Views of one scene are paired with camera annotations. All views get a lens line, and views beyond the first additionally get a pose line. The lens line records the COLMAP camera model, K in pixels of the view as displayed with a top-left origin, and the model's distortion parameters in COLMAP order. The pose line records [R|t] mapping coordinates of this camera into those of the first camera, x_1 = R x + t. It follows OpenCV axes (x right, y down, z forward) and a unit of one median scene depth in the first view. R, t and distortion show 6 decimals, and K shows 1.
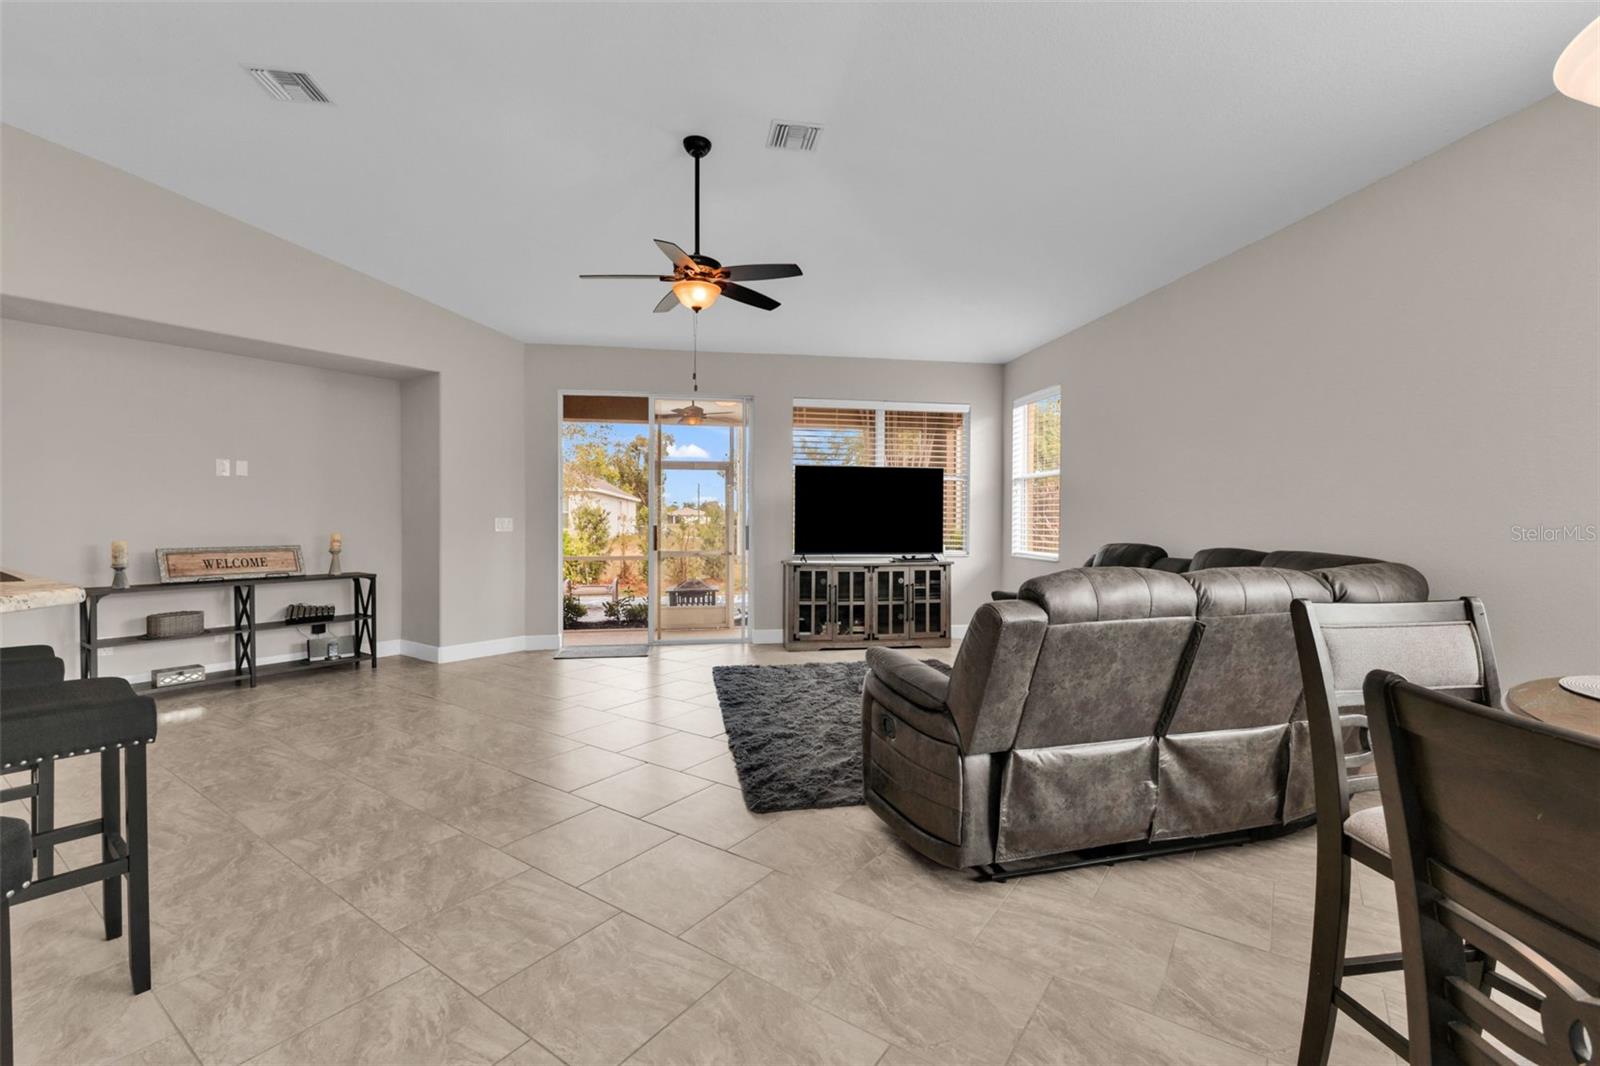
lens RADIAL K [[684.1, 0, 798.5], [0, 684.1, 528.9], [0, 0, 1]] dist [0.003366, -0.001797]
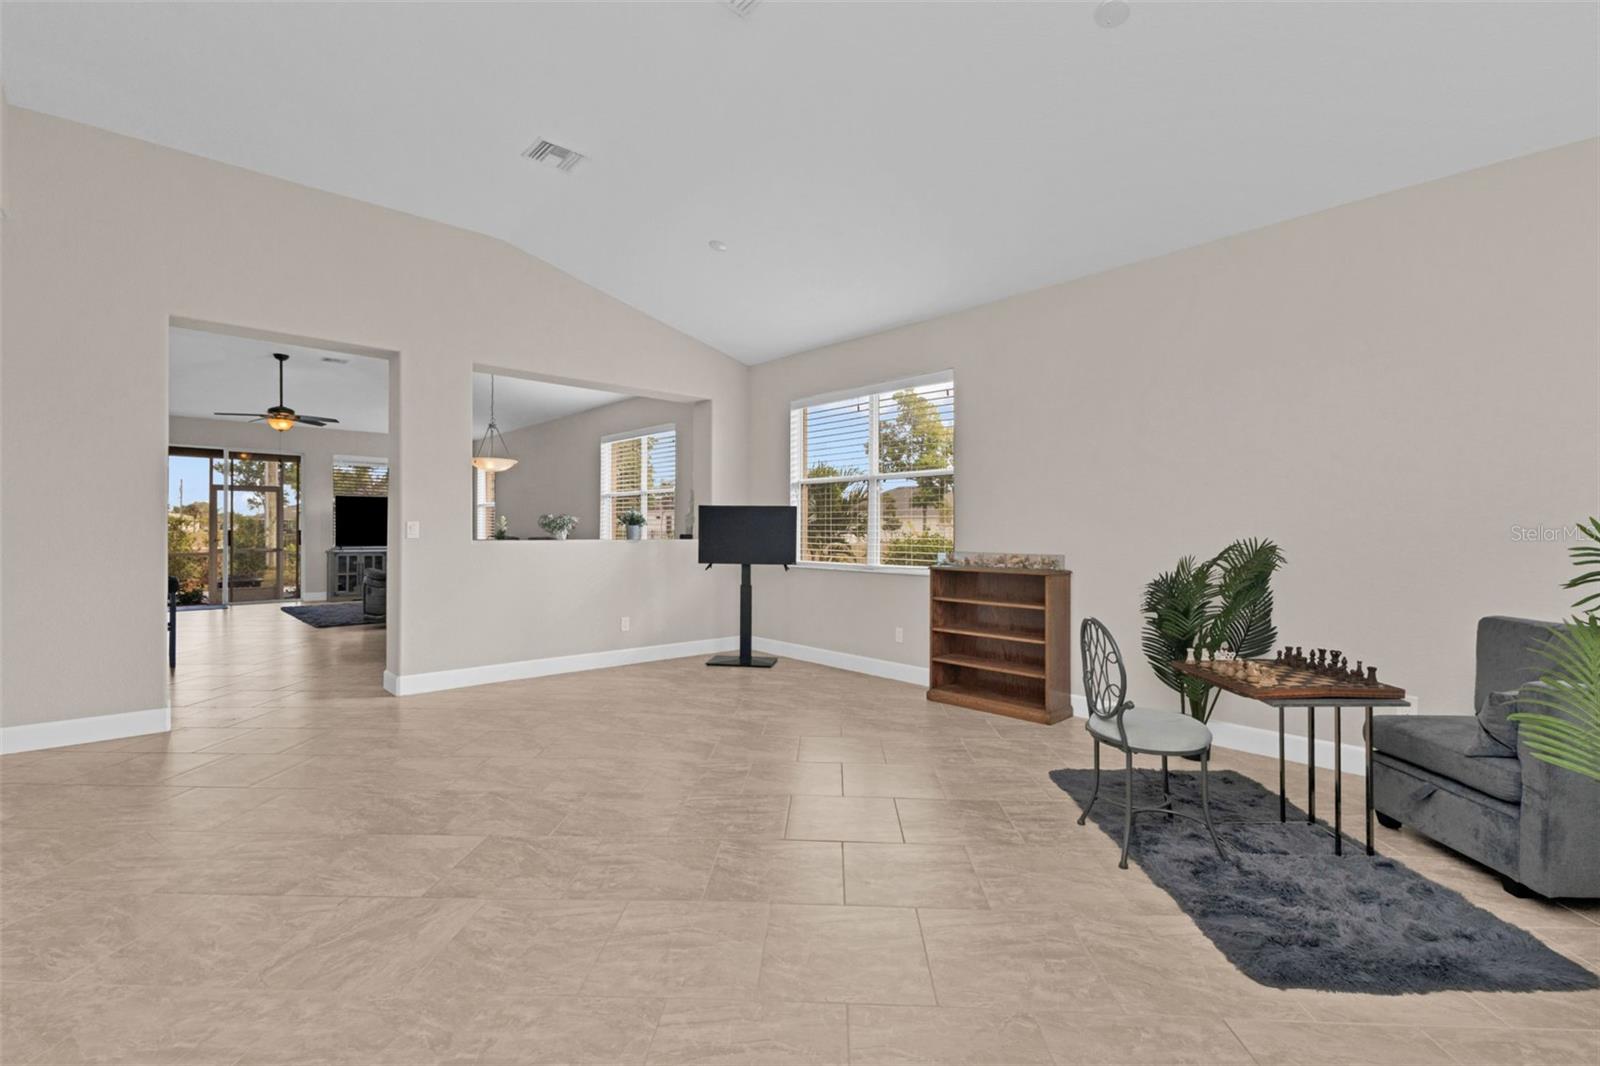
lens RADIAL K [[684.1, 0, 813.8], [0, 684.1, 531.5], [0, 0, 1]] dist [0.003366, -0.001797]
pose [[0.816168, -0.008502, 0.577752, -0.025872], [0.012097, 0.999924, -0.002374, 0.027123], [-0.577688, 0.008927, 0.816209, -1.766987]]
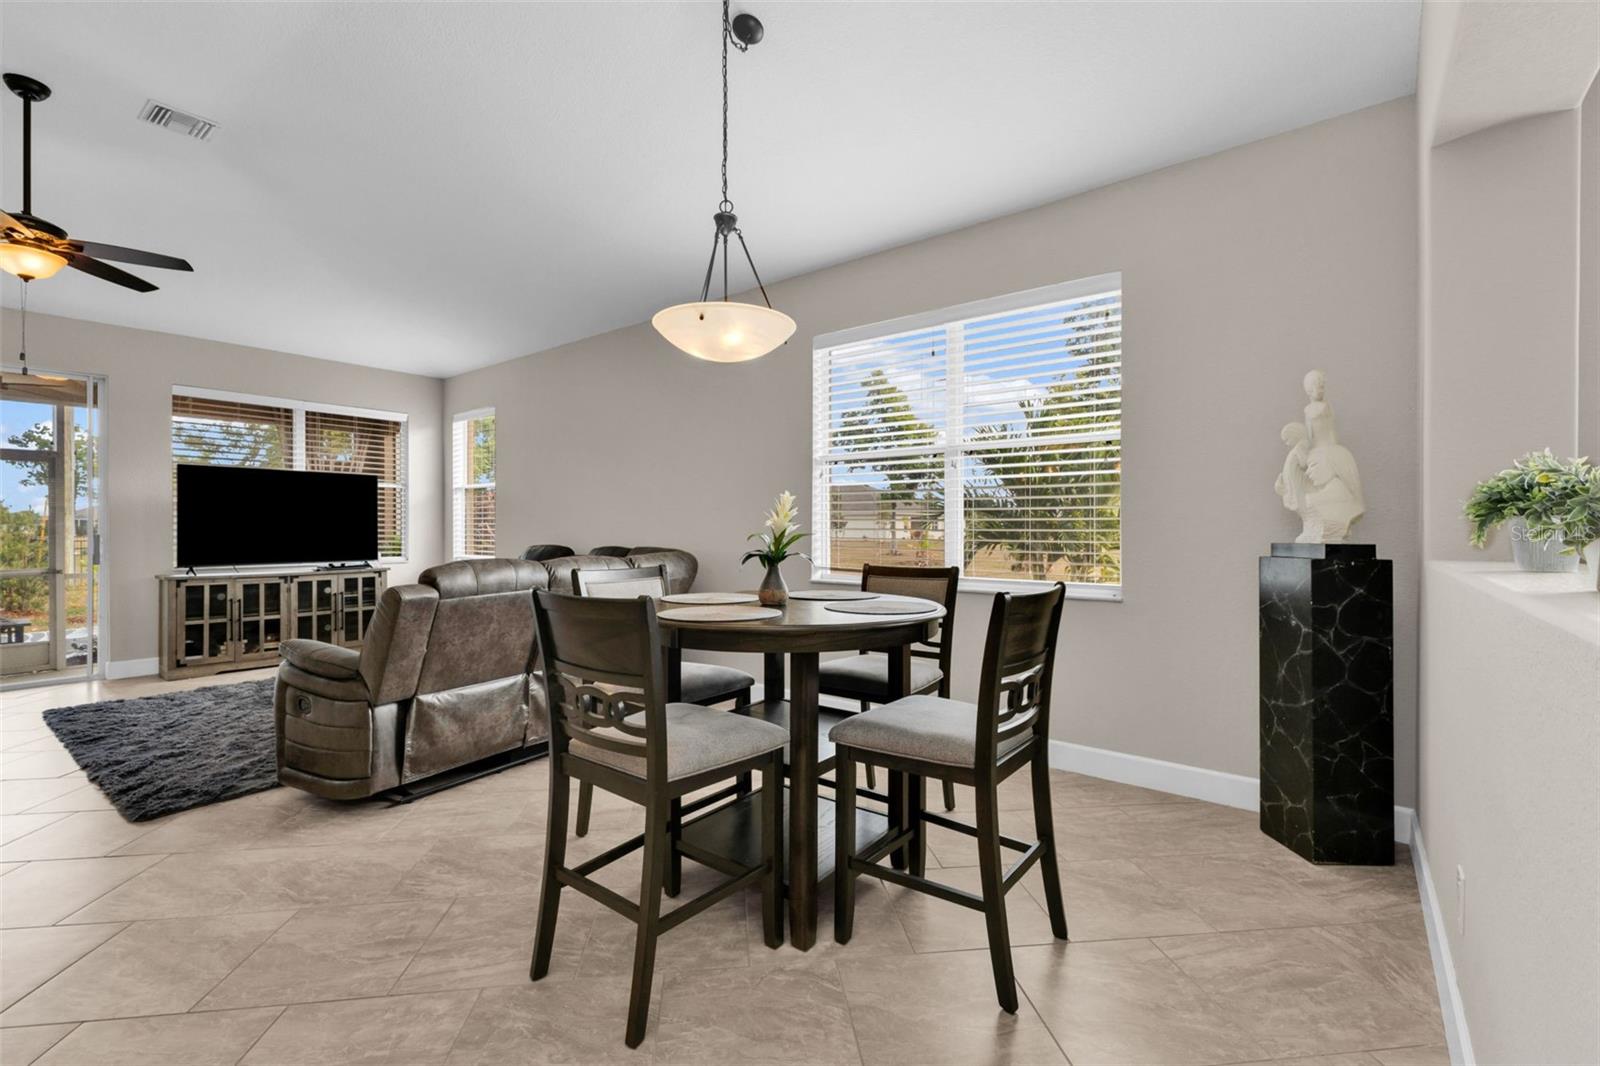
lens RADIAL K [[684.1, 0, 806.8], [0, 684.1, 528.5], [0, 0, 1]] dist [0.003366, -0.001797]
pose [[0.731798, -0.005222, 0.681502, -0.021080], [0.012466, 0.999906, -0.005724, 0.005104], [-0.681408, 0.012684, 0.731794, -0.273325]]
